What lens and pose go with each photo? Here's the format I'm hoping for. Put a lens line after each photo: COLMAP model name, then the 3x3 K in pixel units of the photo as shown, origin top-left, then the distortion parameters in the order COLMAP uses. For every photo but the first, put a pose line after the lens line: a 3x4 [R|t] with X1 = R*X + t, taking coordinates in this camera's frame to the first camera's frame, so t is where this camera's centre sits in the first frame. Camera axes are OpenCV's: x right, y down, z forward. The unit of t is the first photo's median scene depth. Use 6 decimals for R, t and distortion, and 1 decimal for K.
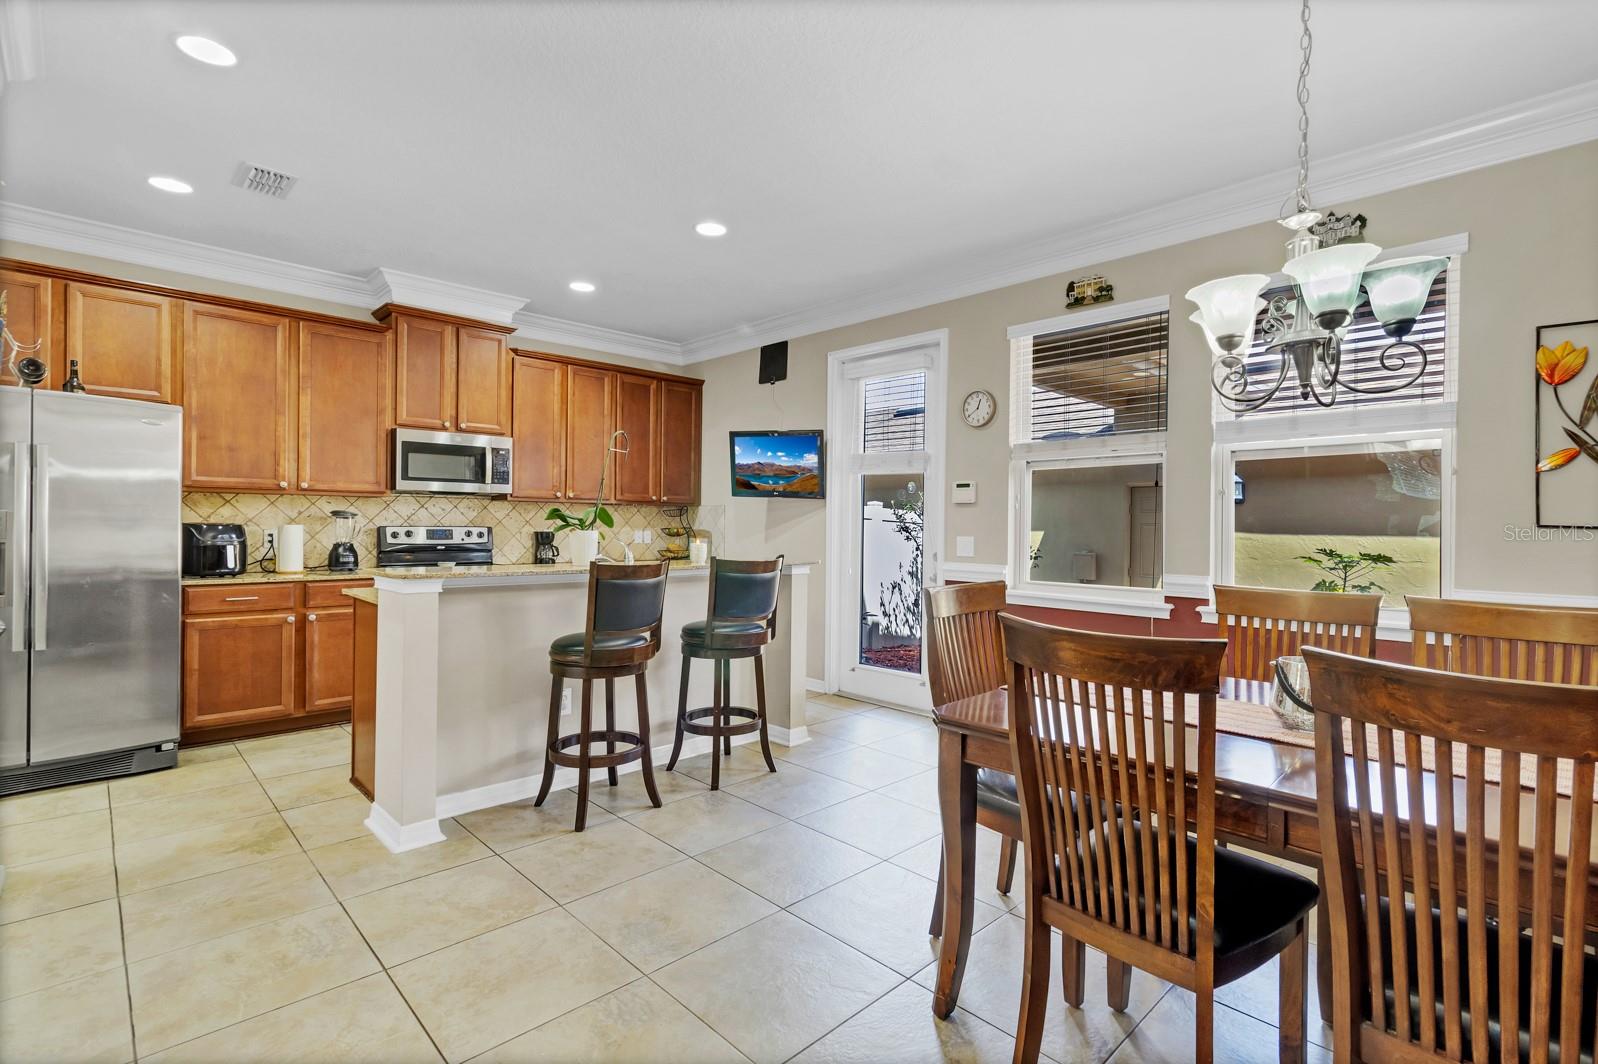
lens RADIAL K [[755.0, 0, 804.4], [0, 755.0, 524.9], [0, 0, 1]] dist [0.004546, 0.000897]
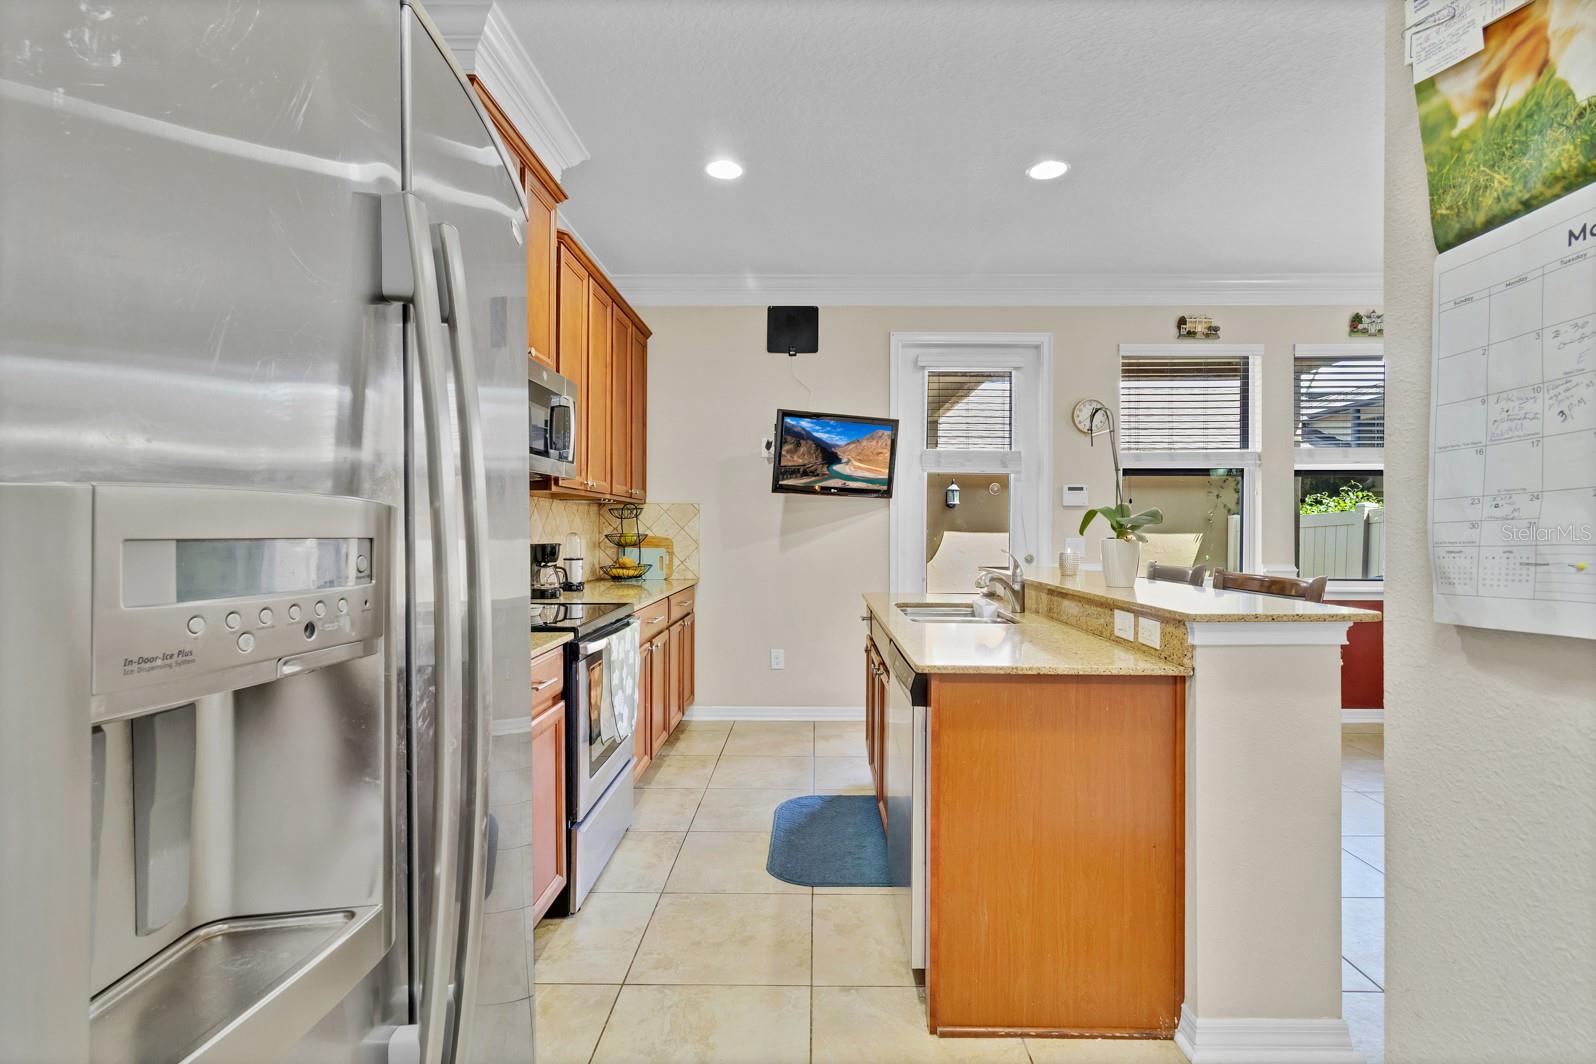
lens RADIAL K [[754.0, 0, 824.6], [0, 754.0, 536.2], [0, 0, 1]] dist [0.004546, 0.000897]
pose [[0.698171, -0.016030, 0.715751, -0.725902], [0.008065, 0.999862, 0.014527, -0.004192], [-0.715885, -0.004370, 0.698204, 0.488442]]
